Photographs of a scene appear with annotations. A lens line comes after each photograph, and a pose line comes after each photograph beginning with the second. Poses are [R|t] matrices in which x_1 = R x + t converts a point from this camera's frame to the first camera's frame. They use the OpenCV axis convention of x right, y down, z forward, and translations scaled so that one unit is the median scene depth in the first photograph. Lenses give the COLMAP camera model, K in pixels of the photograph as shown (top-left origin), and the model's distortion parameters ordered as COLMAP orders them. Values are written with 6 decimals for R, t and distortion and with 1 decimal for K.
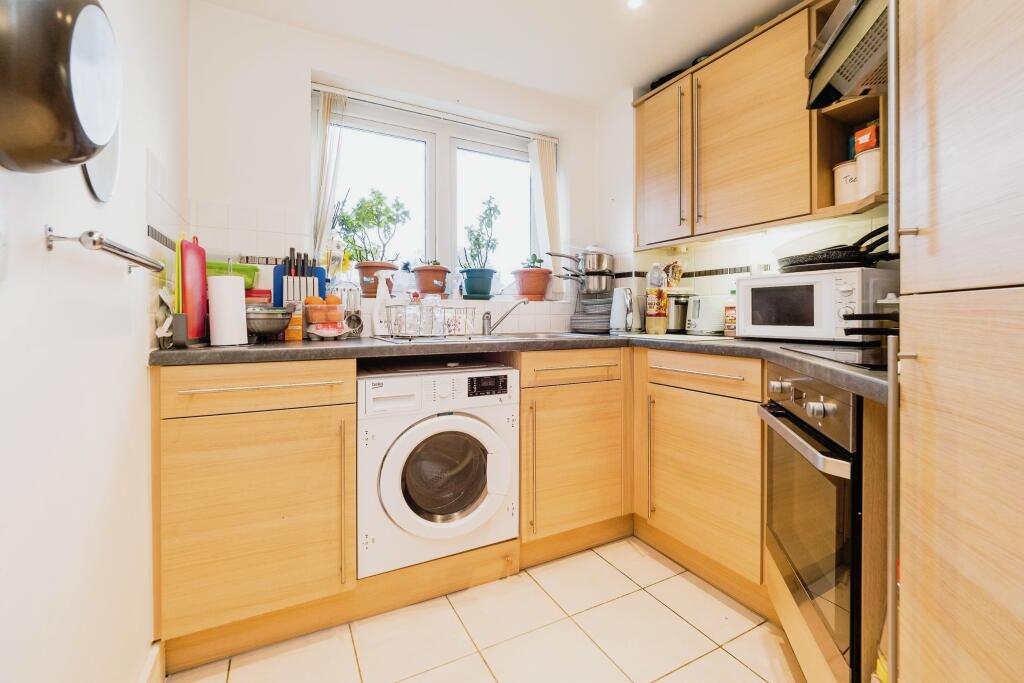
lens RADIAL K [[439.7, 0, 510.6], [0, 439.7, 315.5], [0, 0, 1]] dist [-0.000421, -0.000058]
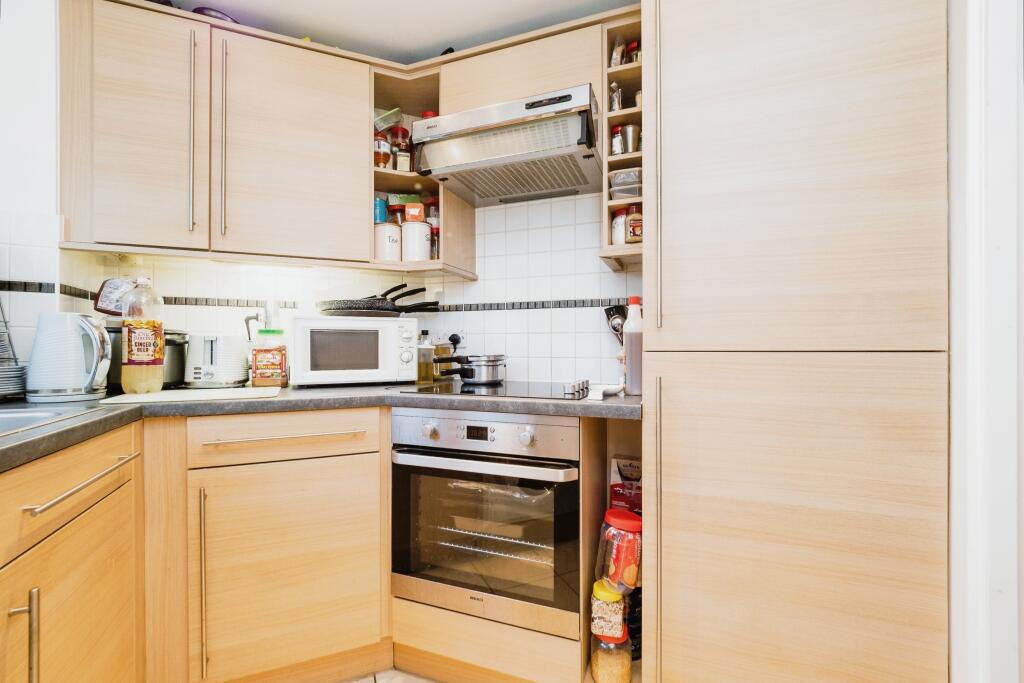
lens RADIAL K [[434.9, 0, 512.0], [0, 434.9, 341.5], [0, 0, 1]] dist [0.000037, -0.000021]
pose [[0.090652, 0.006786, 0.995859, -0.266969], [0.001336, 0.999975, -0.006936, -0.028283], [-0.995882, 0.001959, 0.090641, 0.472023]]
